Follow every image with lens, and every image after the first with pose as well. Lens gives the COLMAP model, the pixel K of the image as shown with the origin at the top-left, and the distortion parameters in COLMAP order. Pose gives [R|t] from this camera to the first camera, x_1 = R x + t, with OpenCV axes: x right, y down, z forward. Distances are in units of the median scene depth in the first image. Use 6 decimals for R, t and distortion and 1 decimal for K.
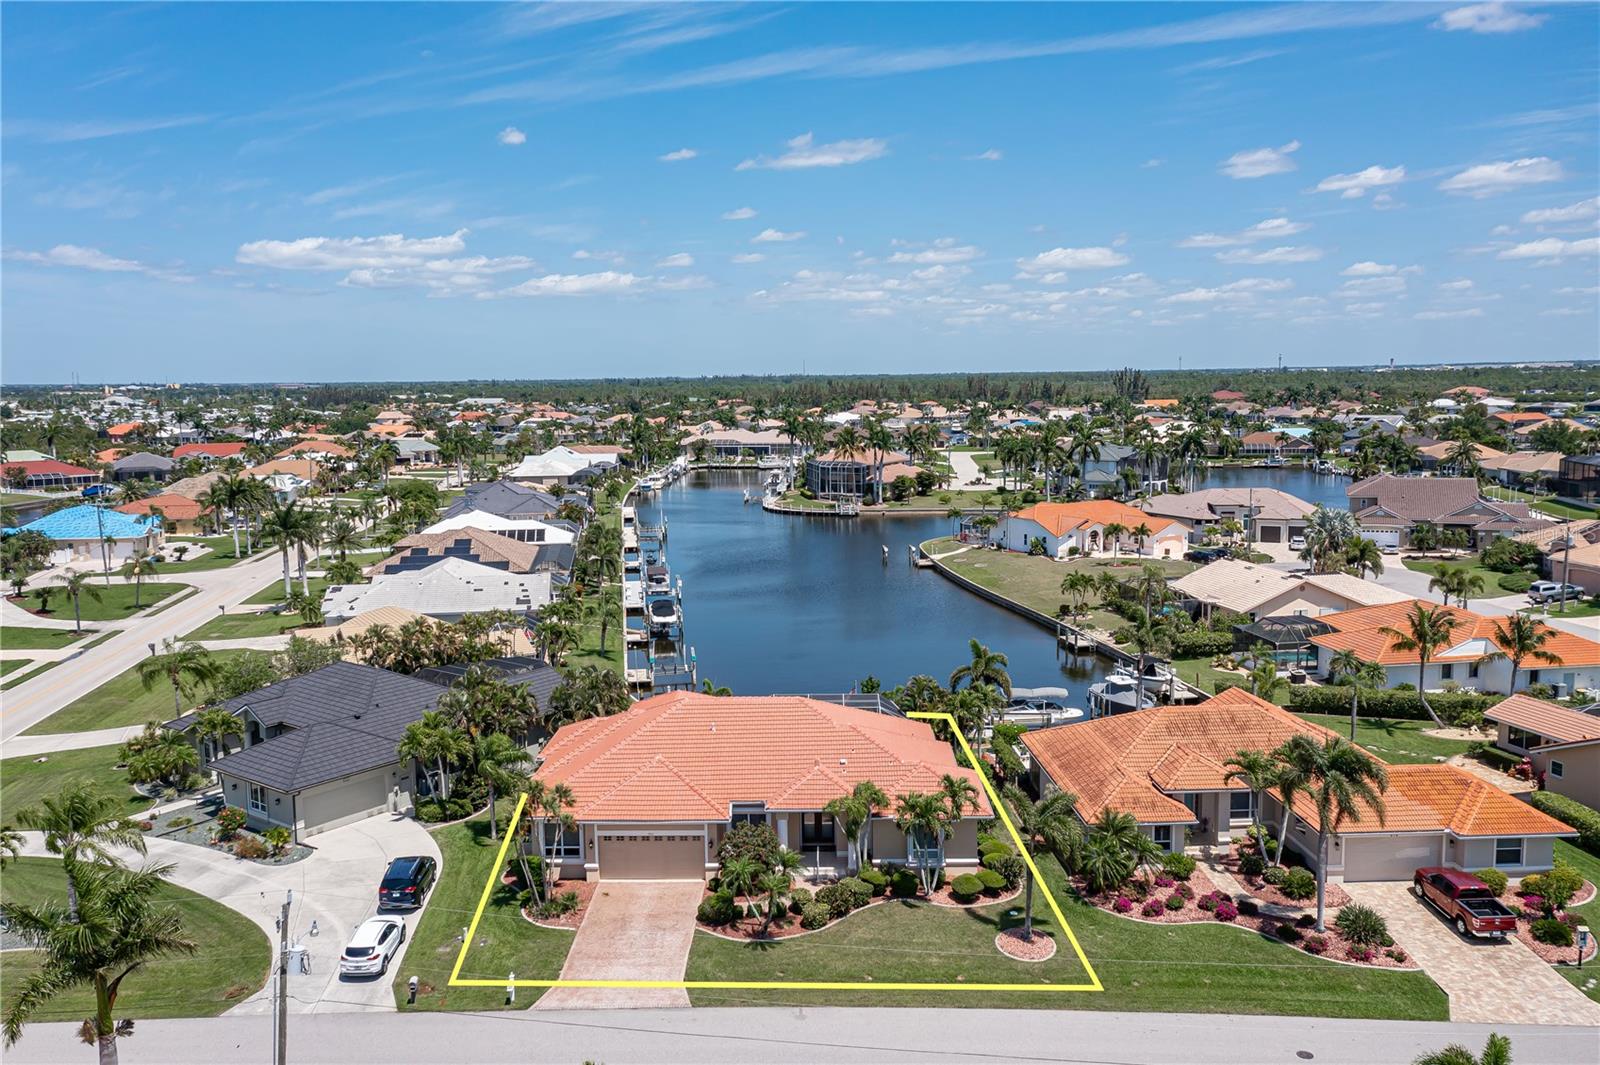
lens RADIAL K [[1277.8, 0, 800.0], [0, 1277.8, 532.5], [0, 0, 1]] dist [0.002255, 0.028720]
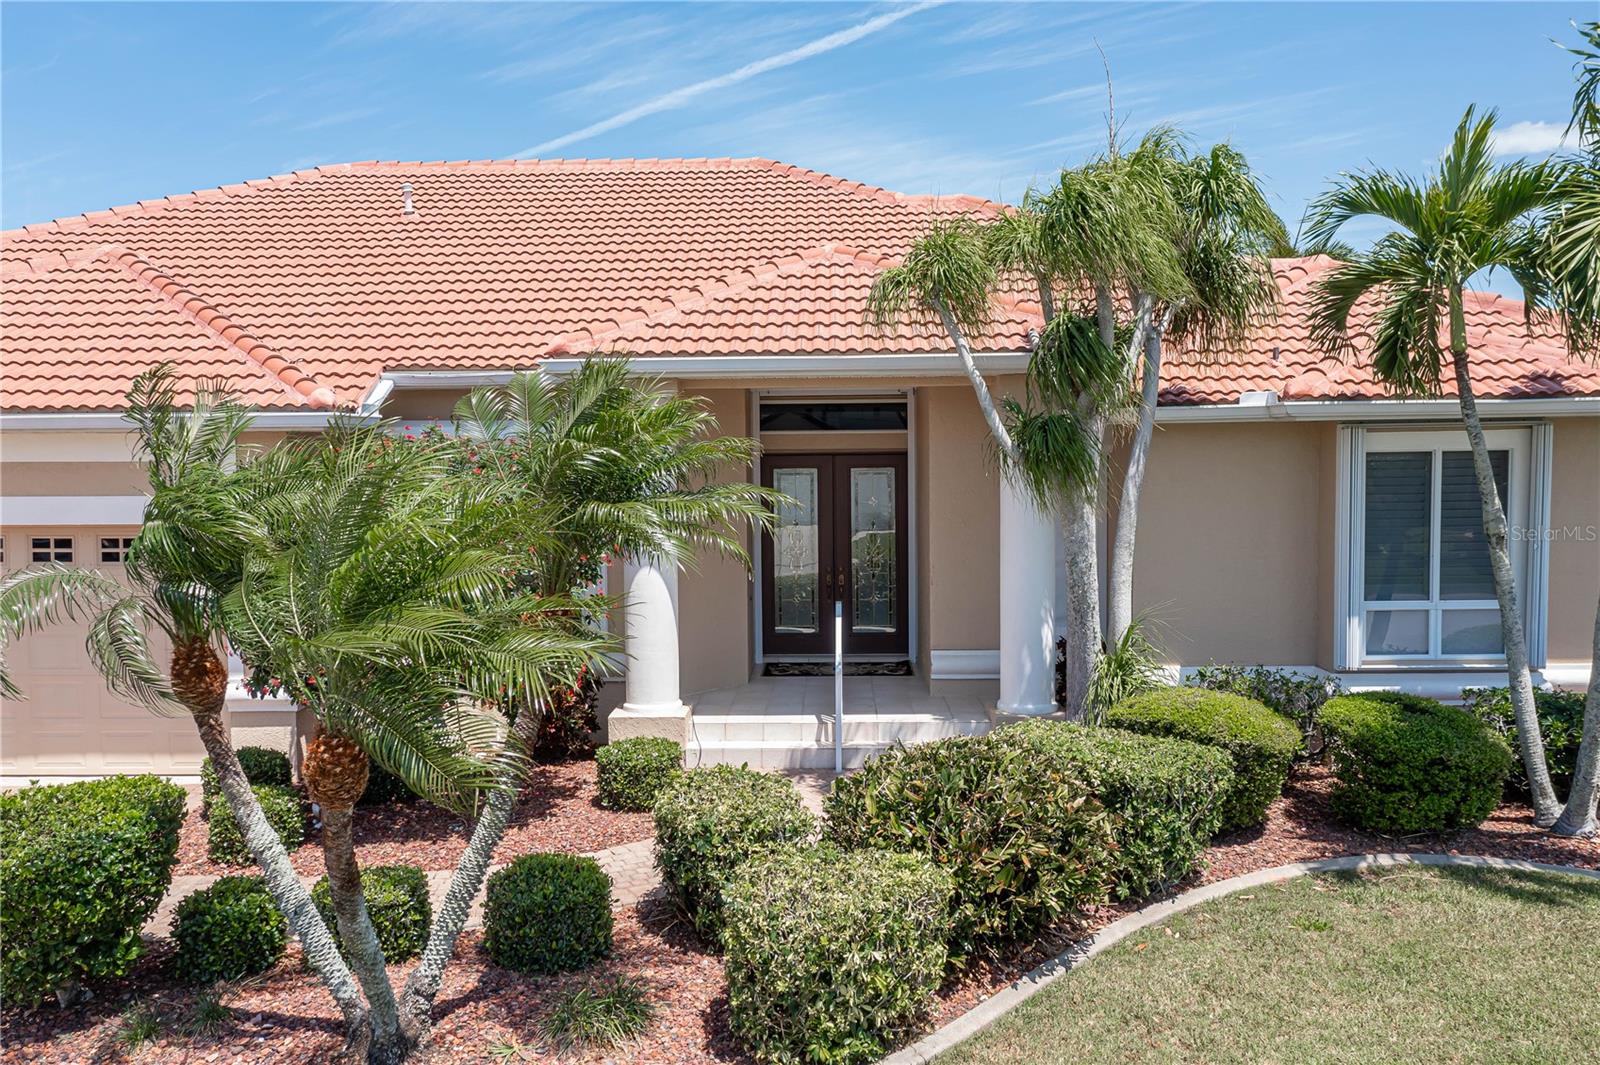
lens RADIAL K [[1277.8, 0, 800.0], [0, 1277.8, 532.5], [0, 0, 1]] dist [0.002255, 0.028720]
pose [[0.999991, 0.004261, -0.000377, 0.008342], [-0.004276, 0.998074, -0.061894, 0.248913], [0.000113, 0.061895, 0.998083, 0.815617]]
